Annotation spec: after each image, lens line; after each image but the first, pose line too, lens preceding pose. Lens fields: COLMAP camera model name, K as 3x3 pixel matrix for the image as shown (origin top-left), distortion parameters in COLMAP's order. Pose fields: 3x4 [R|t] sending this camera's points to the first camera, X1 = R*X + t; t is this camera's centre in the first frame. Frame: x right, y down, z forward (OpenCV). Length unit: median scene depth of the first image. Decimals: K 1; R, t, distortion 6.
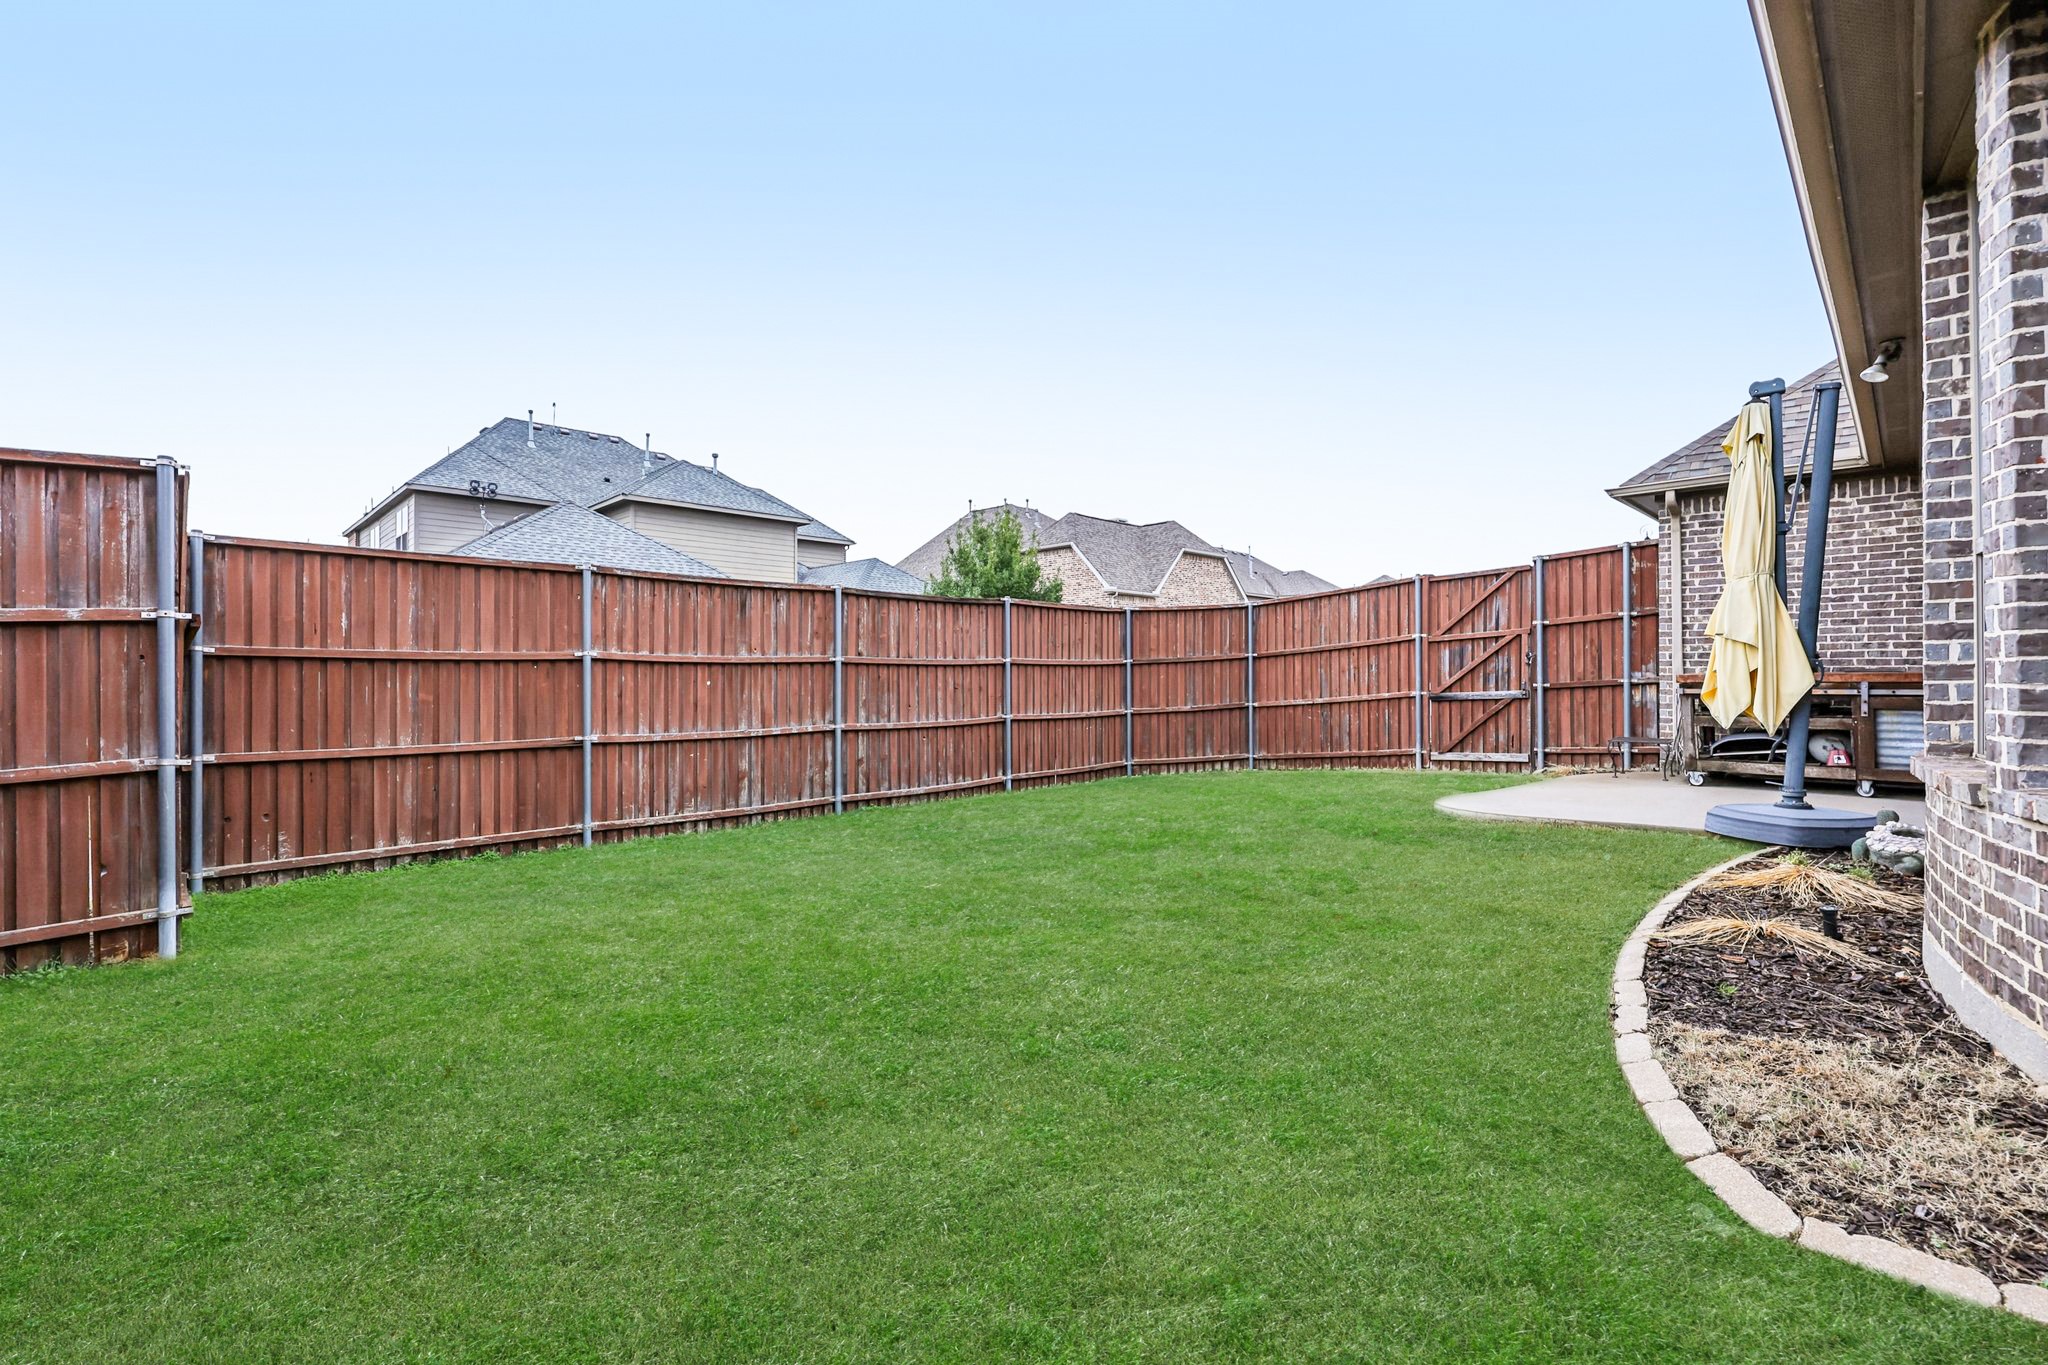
lens RADIAL K [[856.0, 0, 1012.9], [0, 856.0, 674.5], [0, 0, 1]] dist [0.003286, 0.000401]
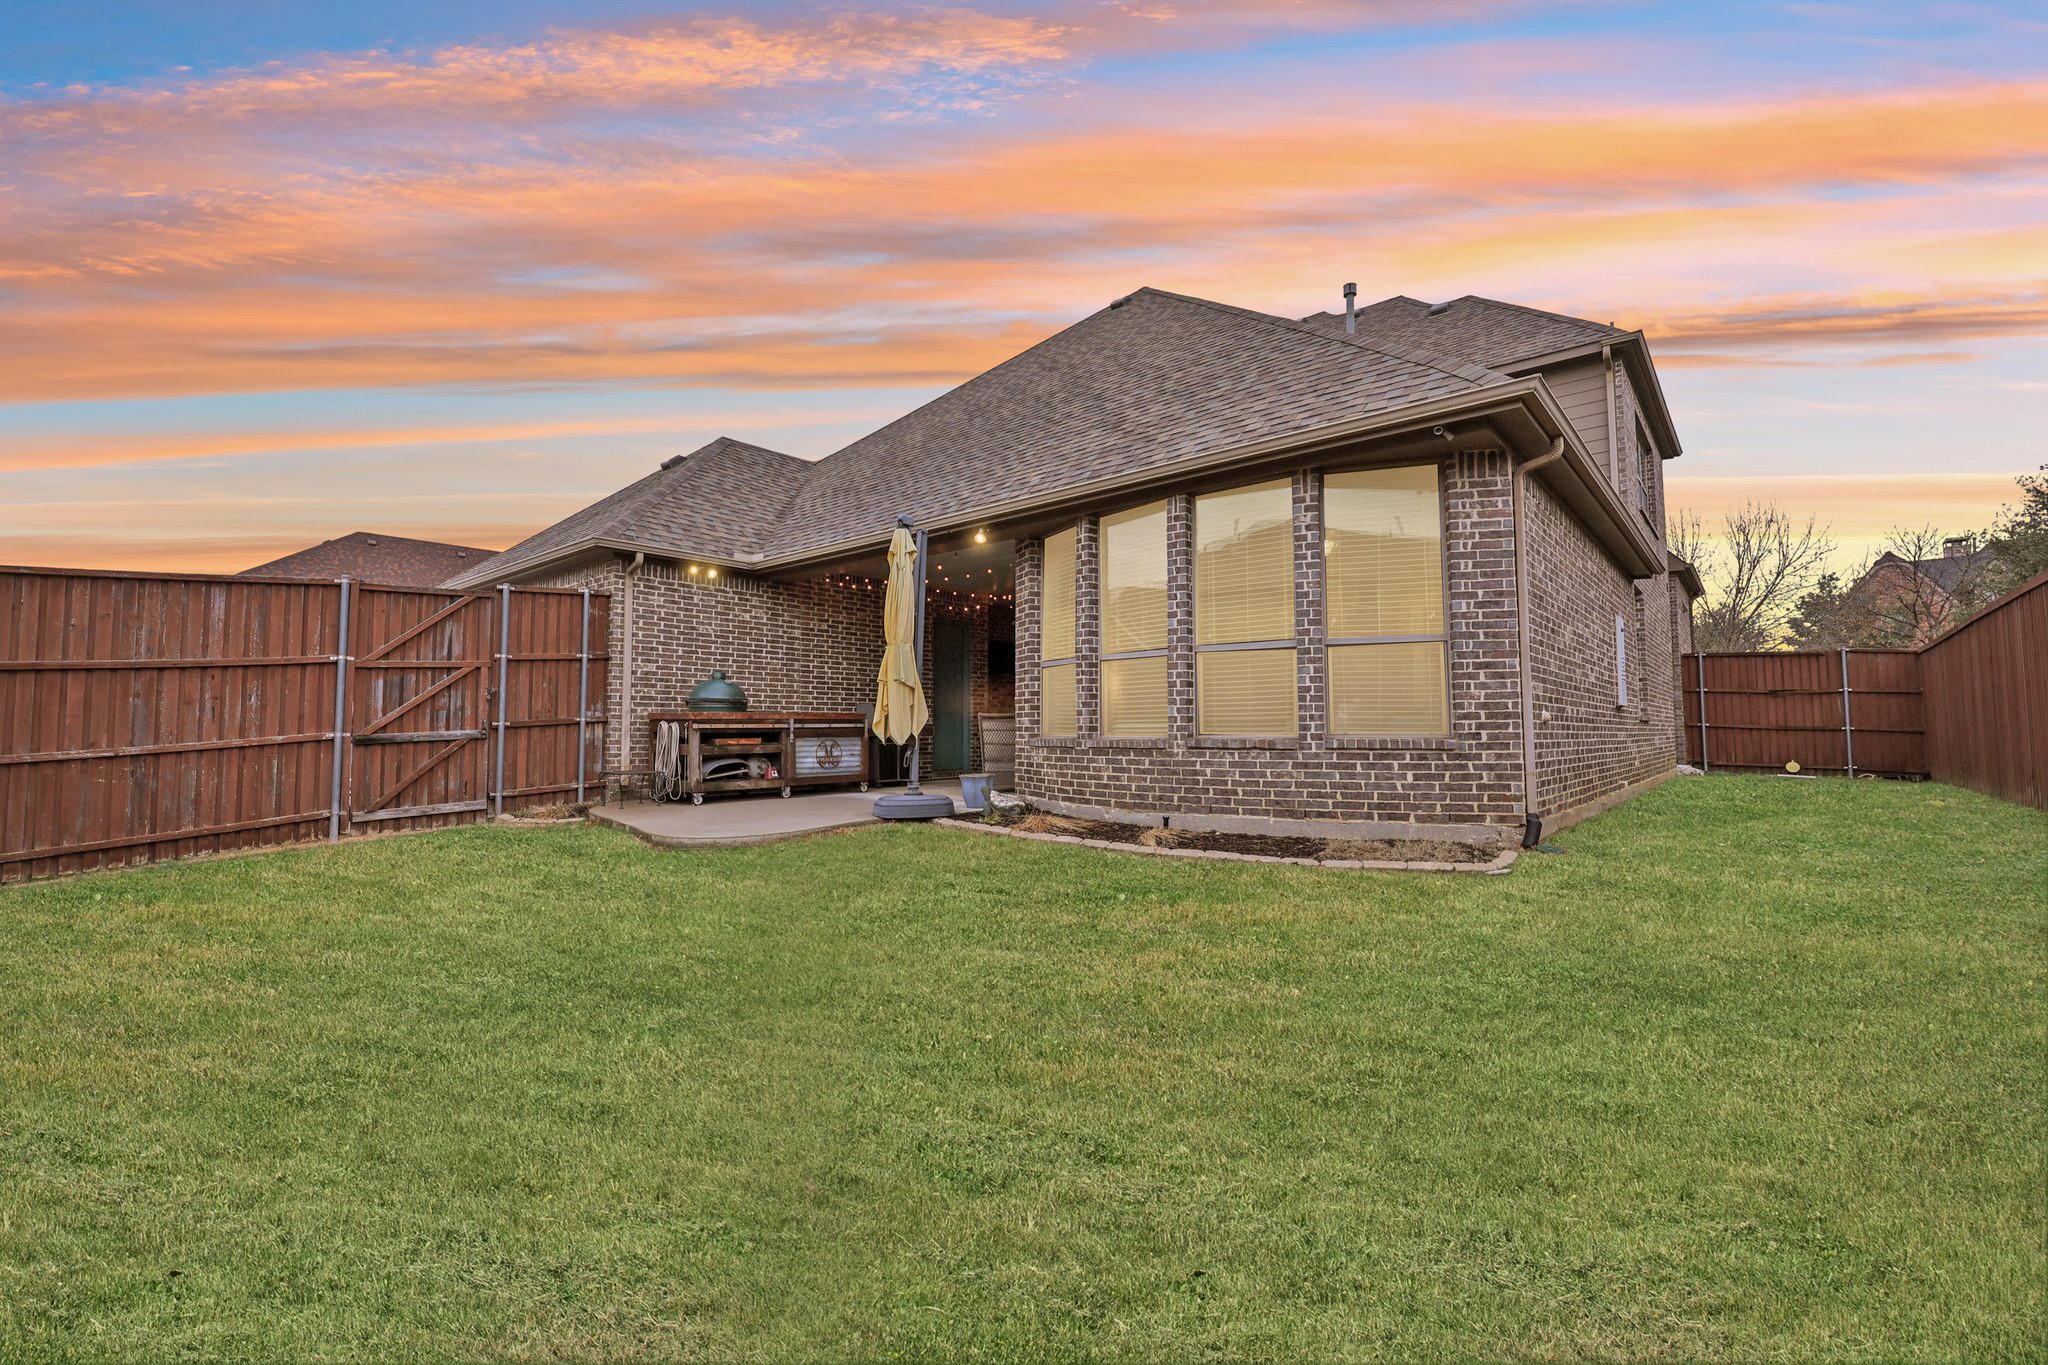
lens RADIAL K [[856.0, 0, 1017.0], [0, 856.0, 683.8], [0, 0, 1]] dist [0.003286, 0.000401]
pose [[-0.080919, 0.057623, 0.995054, -0.335900], [0.002336, 0.998336, -0.057623, 0.022861], [-0.996718, -0.002339, -0.080919, 0.495286]]
